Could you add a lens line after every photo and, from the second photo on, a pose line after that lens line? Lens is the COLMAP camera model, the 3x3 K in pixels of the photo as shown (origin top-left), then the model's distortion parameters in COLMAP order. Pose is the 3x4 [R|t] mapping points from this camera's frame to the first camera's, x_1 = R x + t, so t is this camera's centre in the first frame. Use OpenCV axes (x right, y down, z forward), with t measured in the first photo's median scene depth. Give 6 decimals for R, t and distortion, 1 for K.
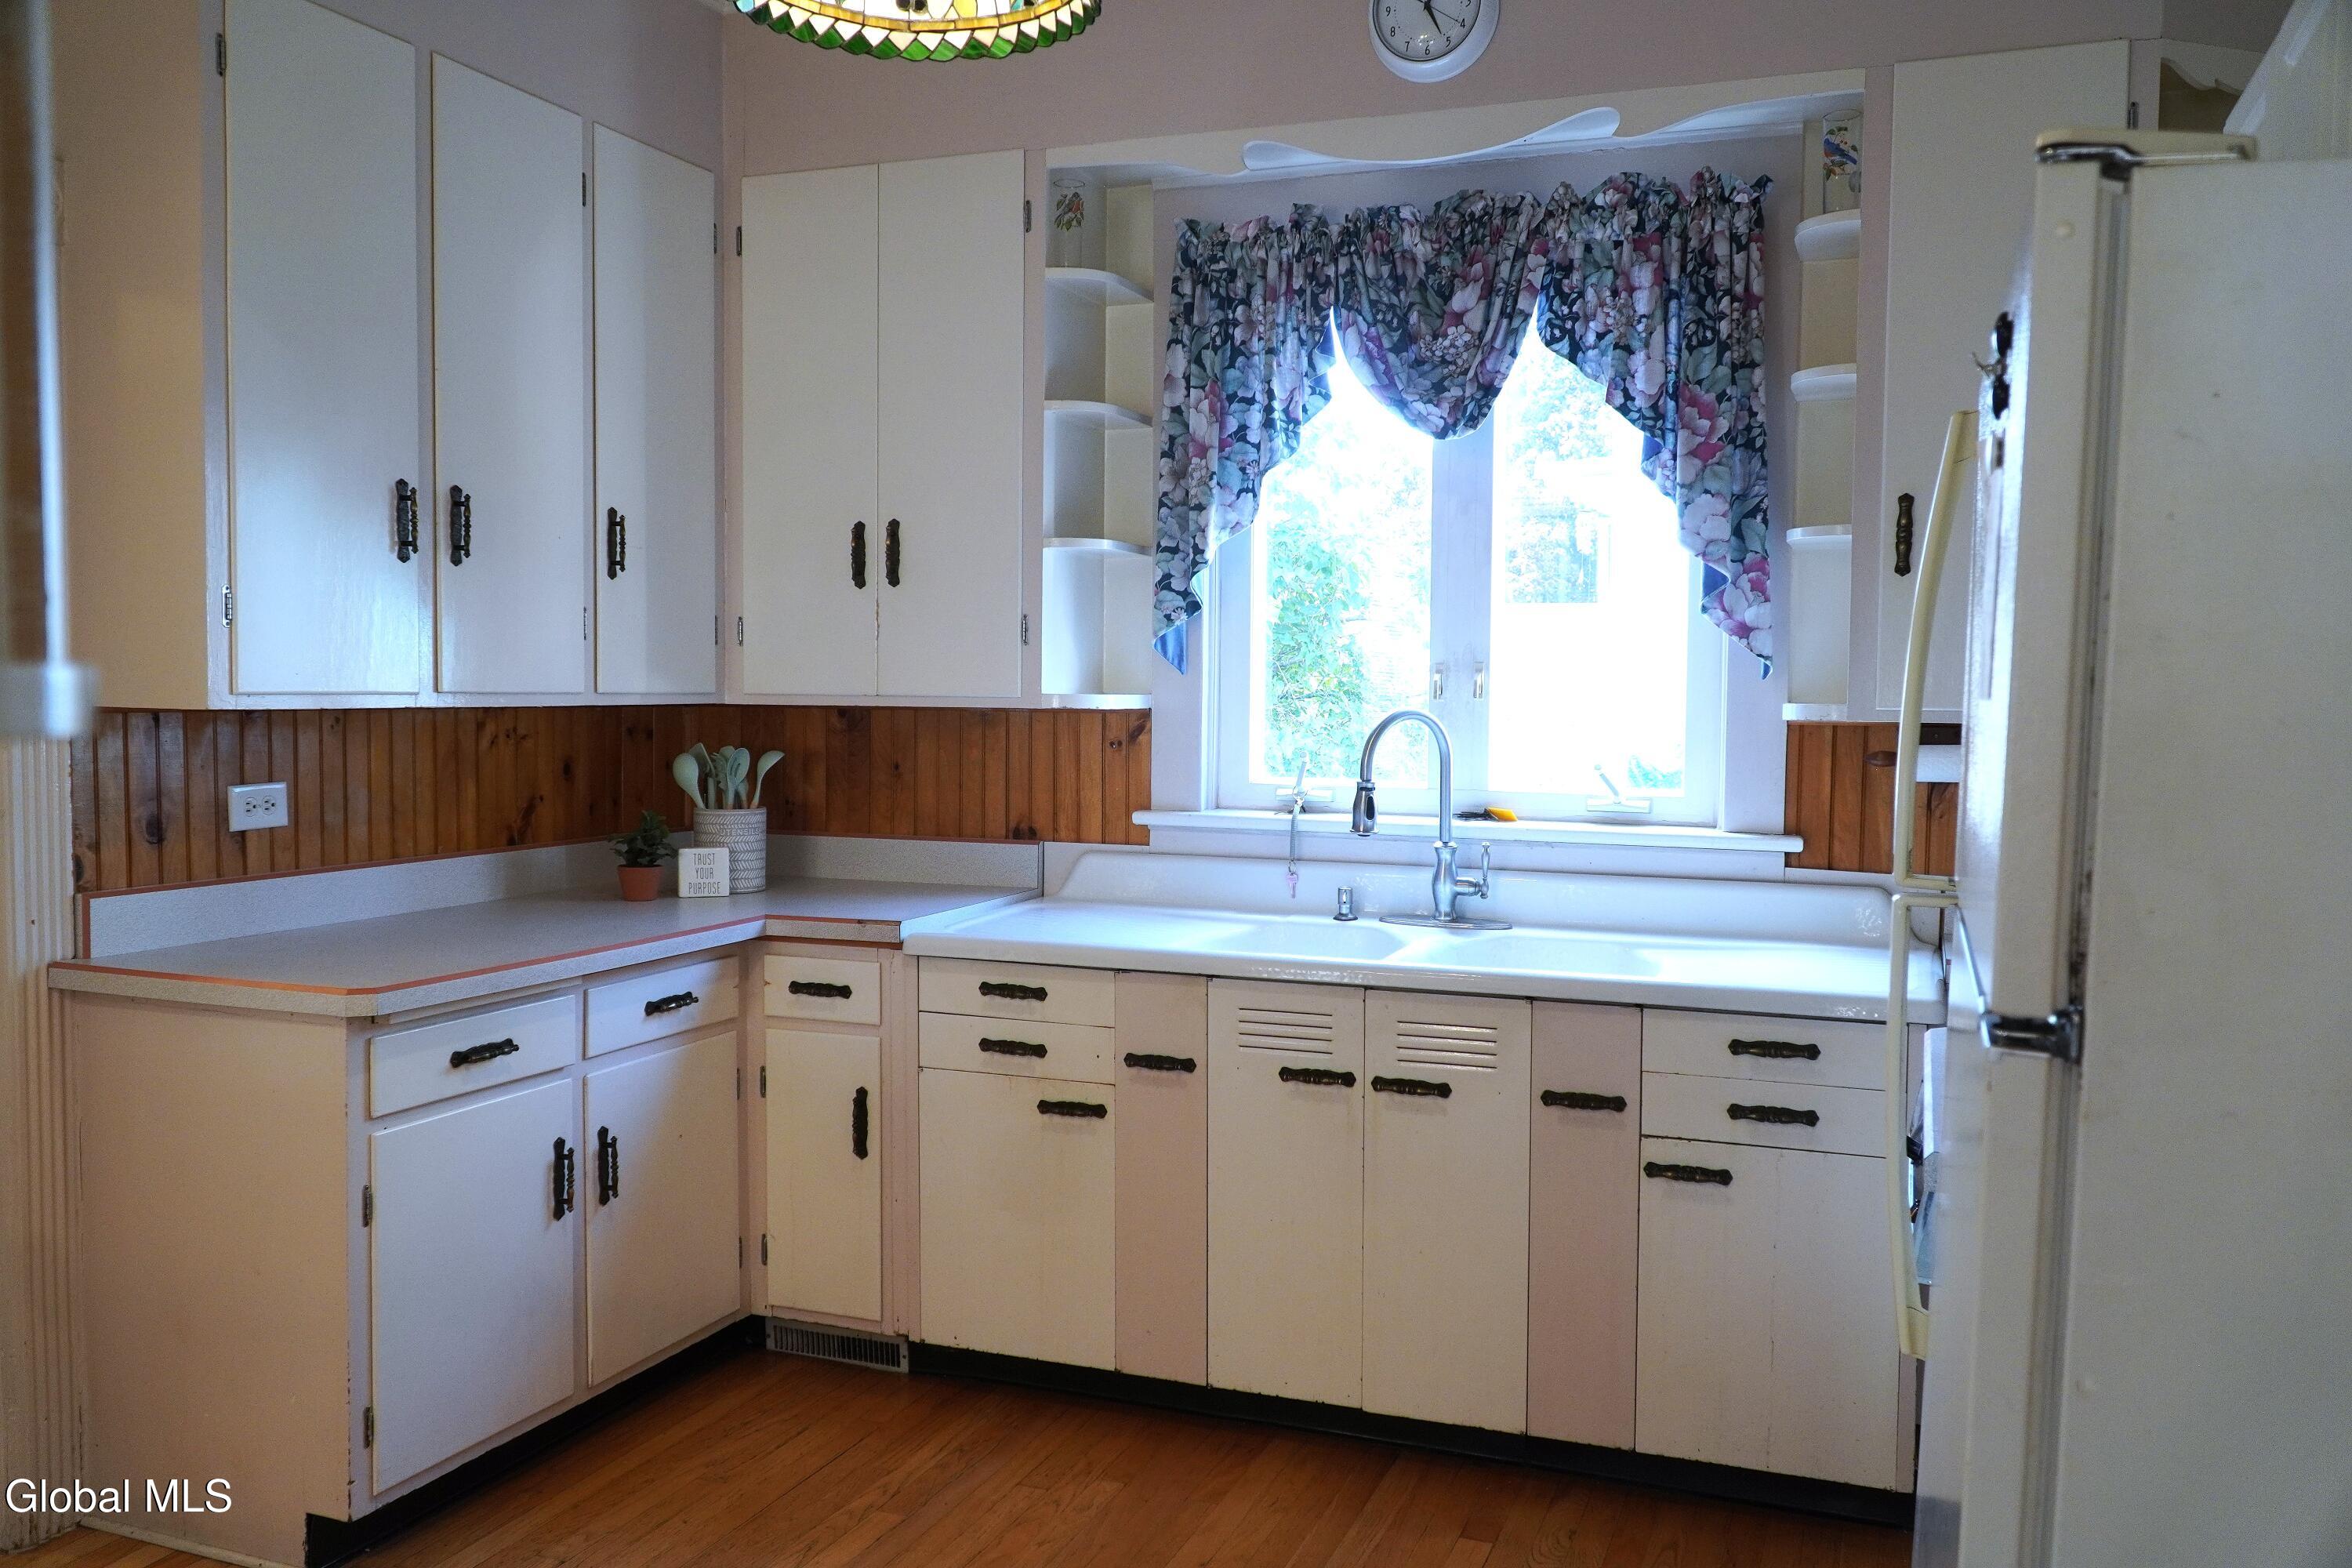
lens RADIAL K [[1913.2, 0, 1174.7], [0, 1913.2, 791.7], [0, 0, 1]] dist [0.017546, -0.026518]
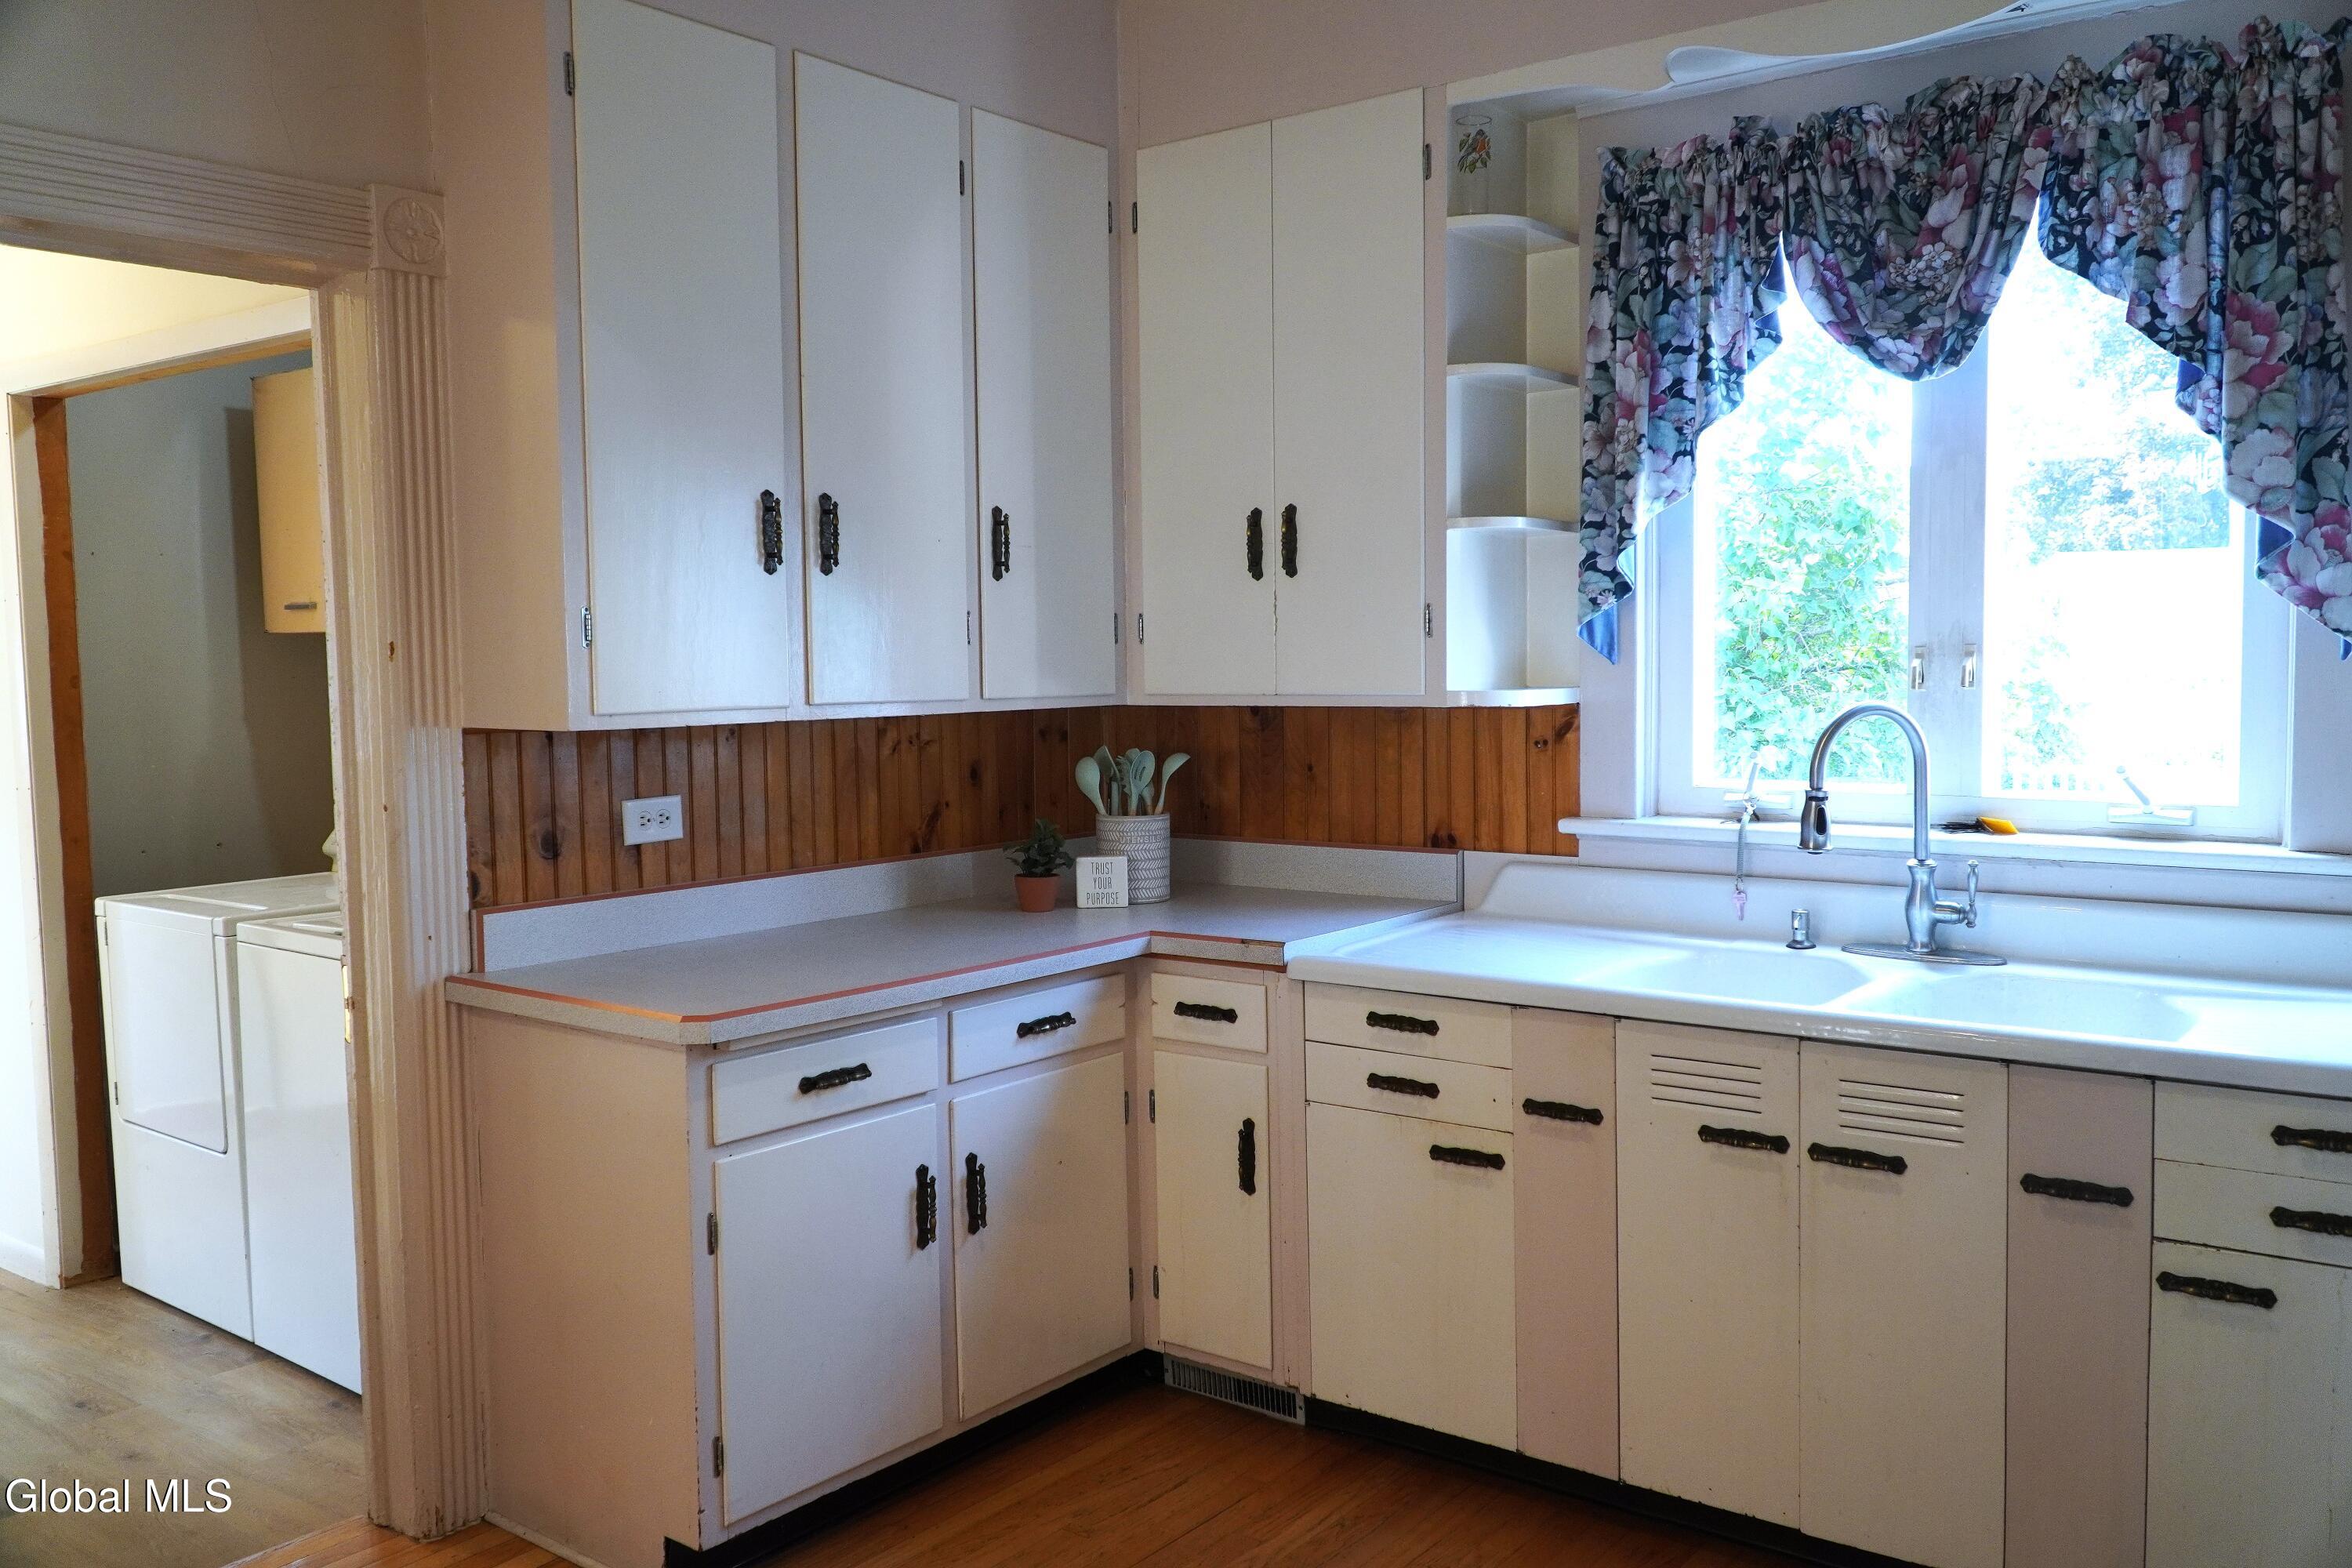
lens RADIAL K [[1913.2, 0, 1185.2], [0, 1913.2, 793.5], [0, 0, 1]] dist [0.017546, -0.026518]
pose [[0.958872, -0.001732, -0.283834, 0.073620], [0.006799, 0.999835, 0.016869, -0.020165], [0.283758, -0.018105, 0.958725, 0.104242]]
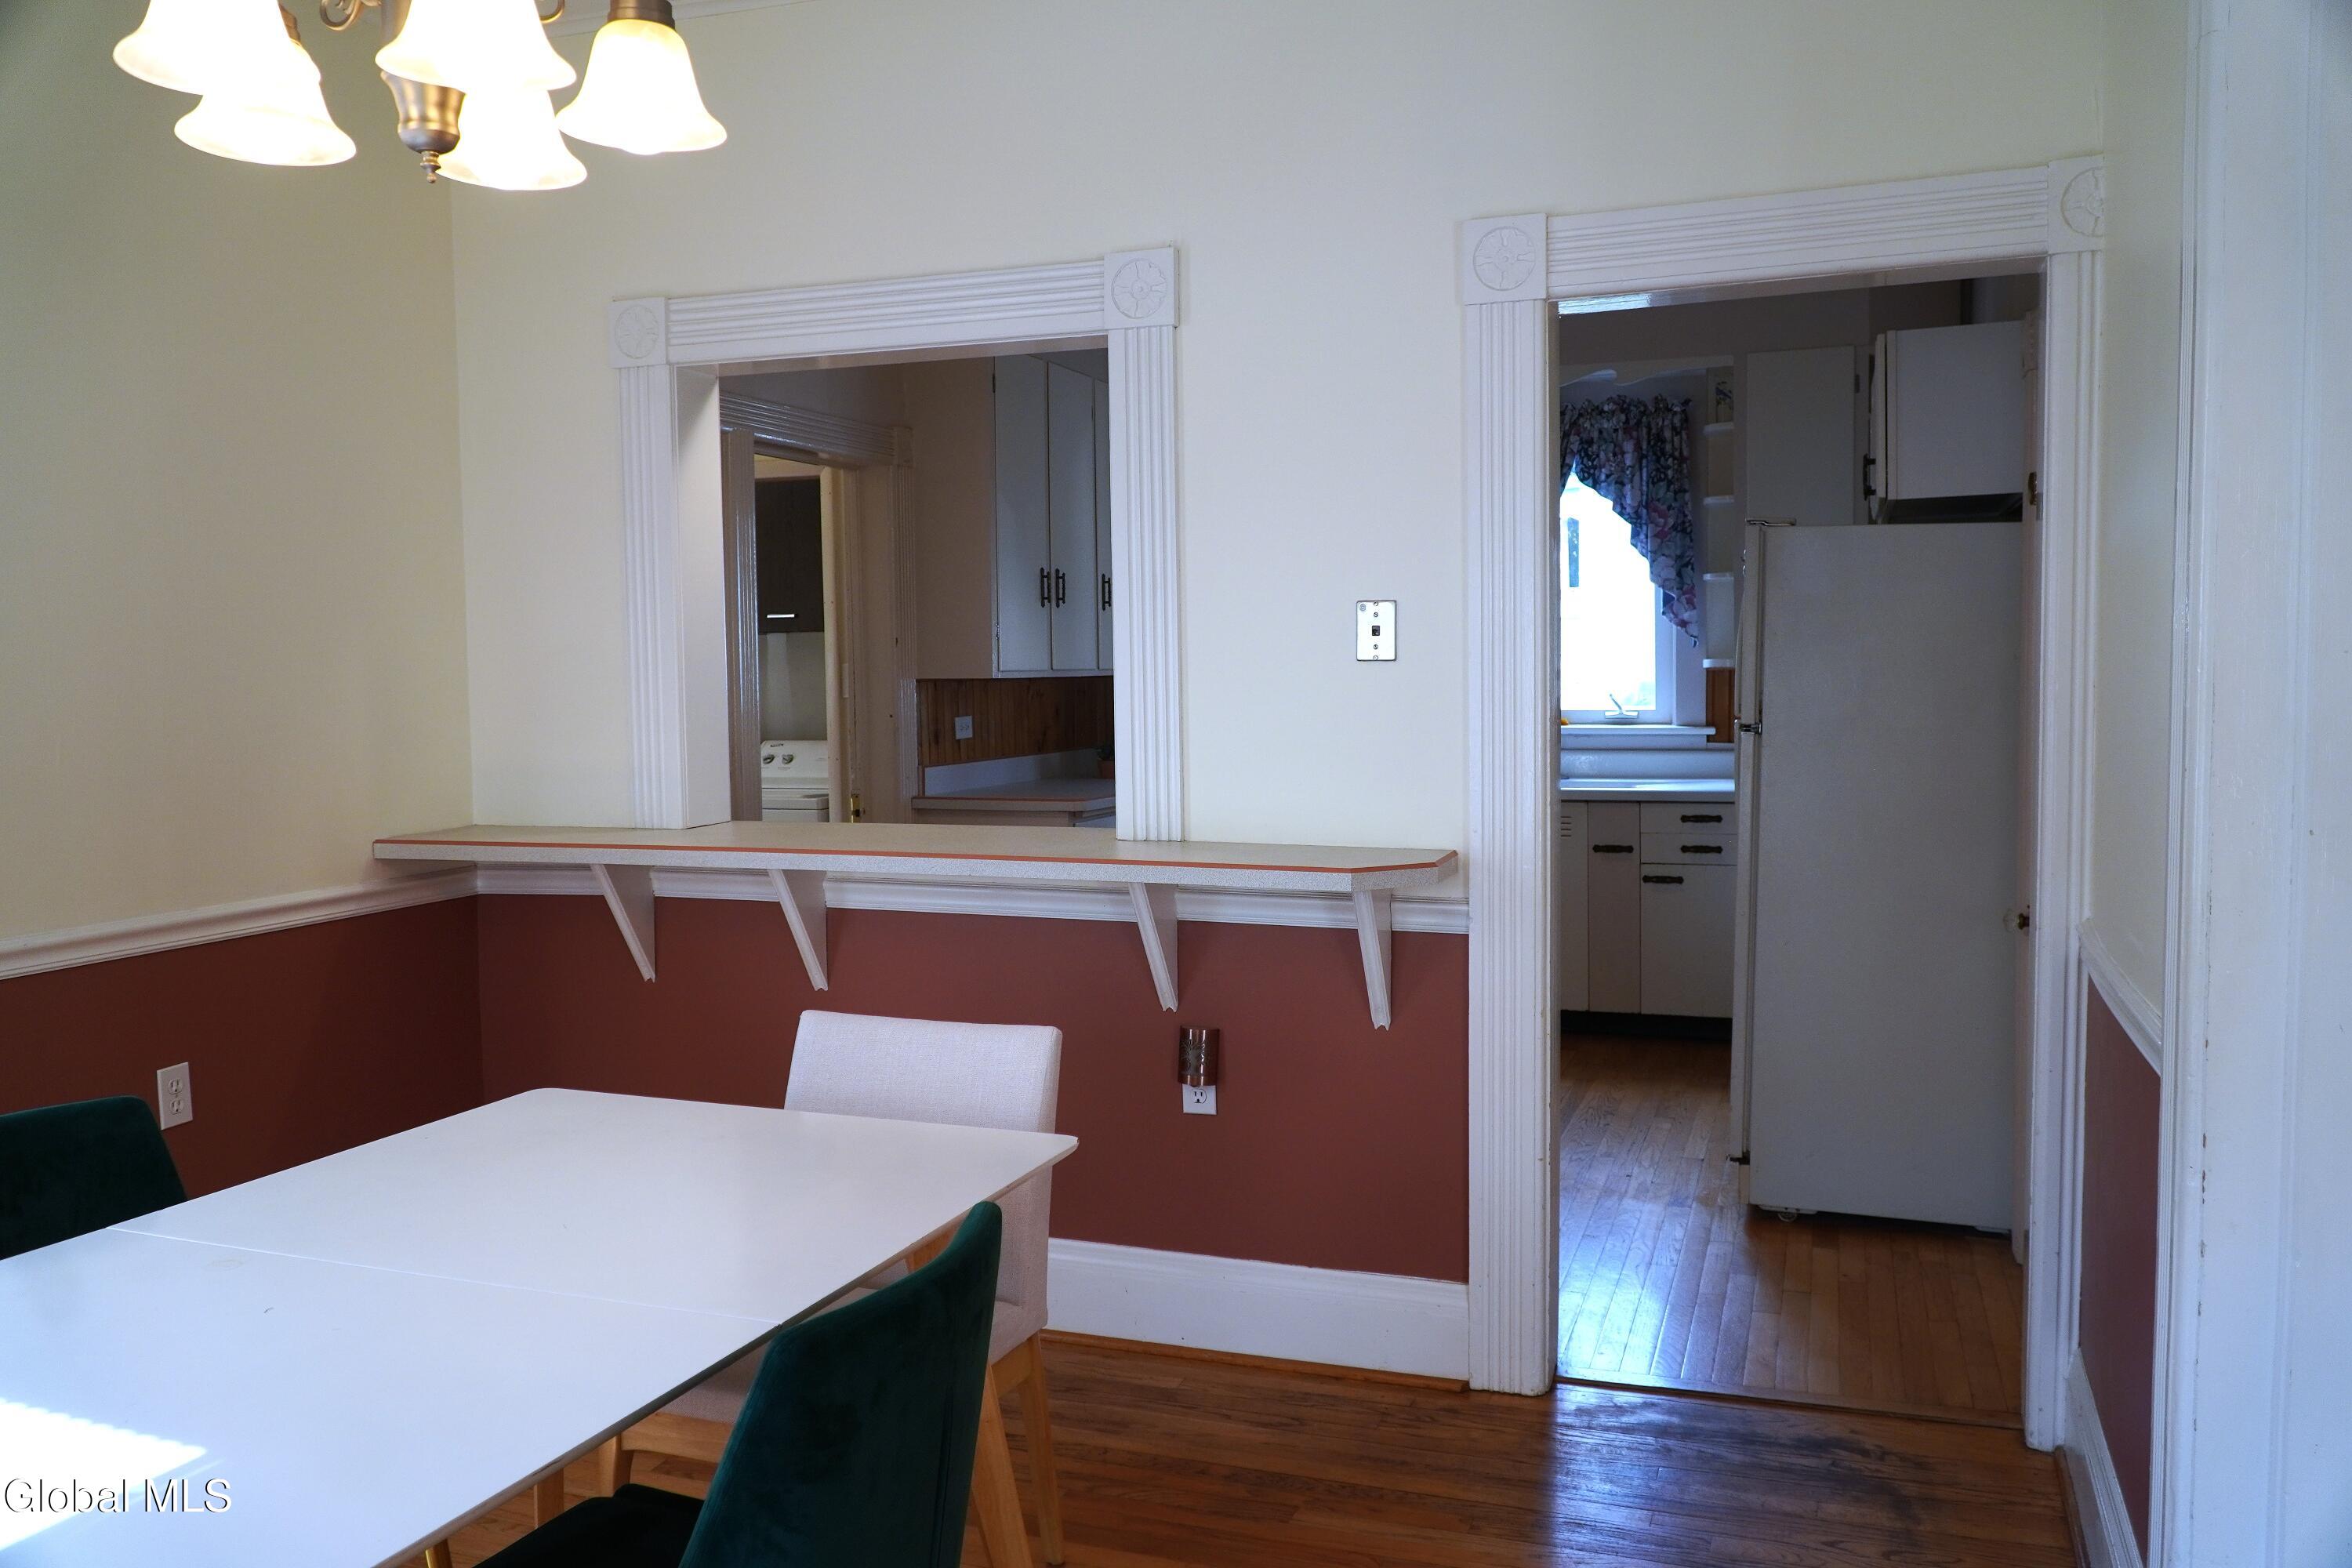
lens RADIAL K [[1913.2, 0, 1170.3], [0, 1913.2, 786.1], [0, 0, 1]] dist [0.017546, -0.026518]
pose [[0.999436, -0.025572, 0.021789, -0.284893], [0.025461, 0.999662, 0.005347, 0.060790], [-0.021918, -0.004789, 0.999748, -0.983663]]
